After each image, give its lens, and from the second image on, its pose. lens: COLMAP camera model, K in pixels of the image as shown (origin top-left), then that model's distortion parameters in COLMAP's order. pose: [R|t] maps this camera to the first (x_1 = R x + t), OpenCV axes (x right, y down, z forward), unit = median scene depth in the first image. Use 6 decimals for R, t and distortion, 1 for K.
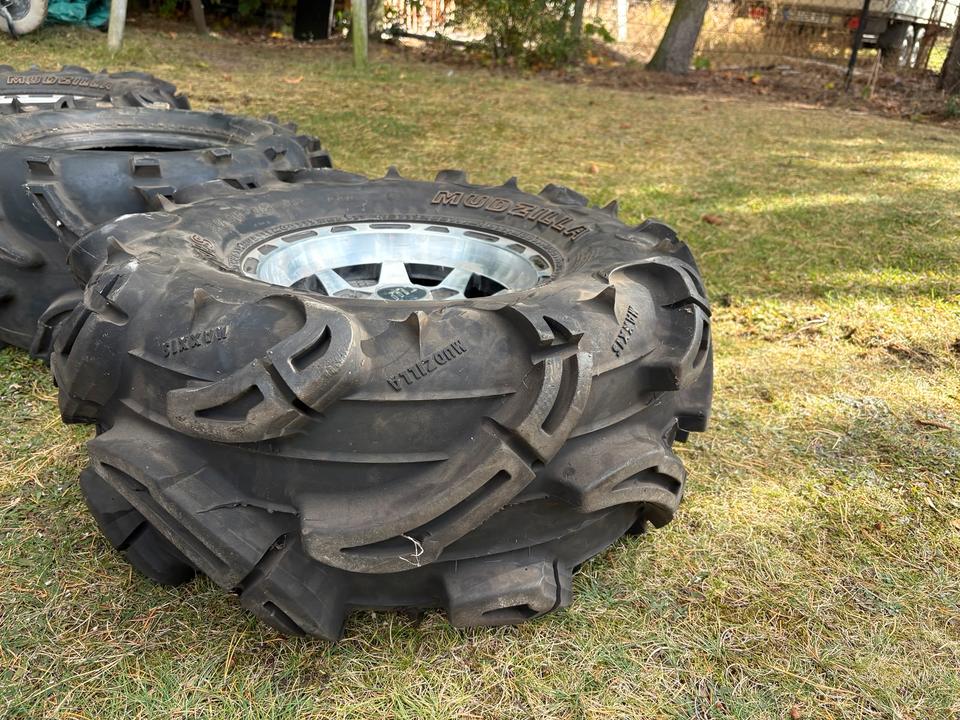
lens RADIAL K [[725.8, 0, 479.6], [0, 725.8, 357.4], [0, 0, 1]] dist [0.001218, -0.004243]
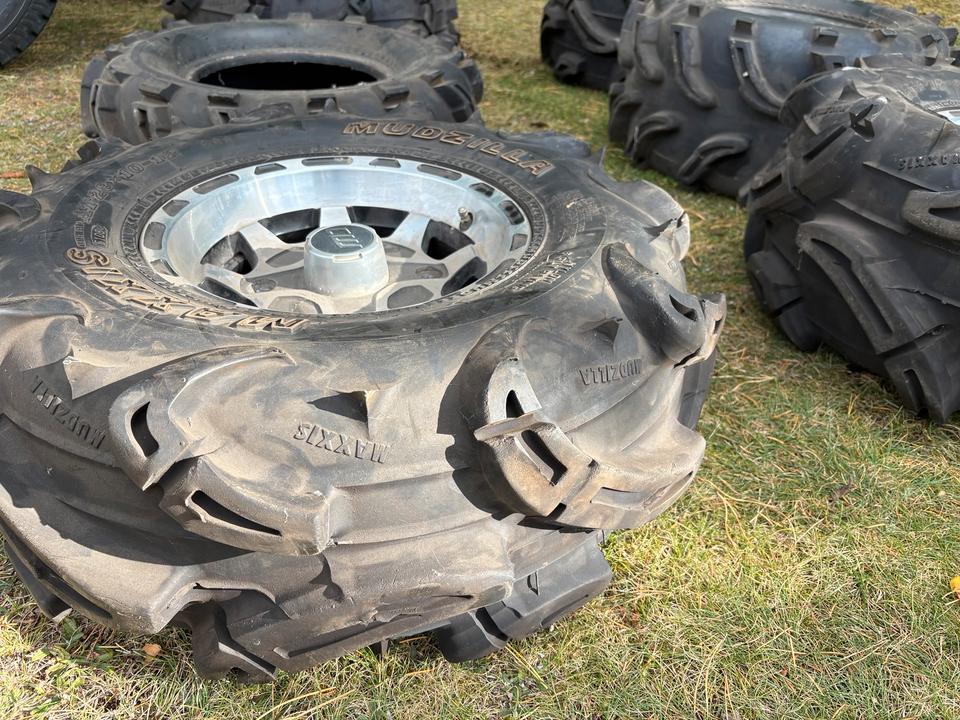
lens RADIAL K [[725.8, 0, 480.7], [0, 725.8, 364.2], [0, 0, 1]] dist [0.001218, -0.004243]
pose [[0.811160, 0.327403, -0.484589, -0.269637], [-0.266554, 0.944512, 0.191954, 0.262428], [0.520546, -0.026537, 0.853421, -0.502853]]
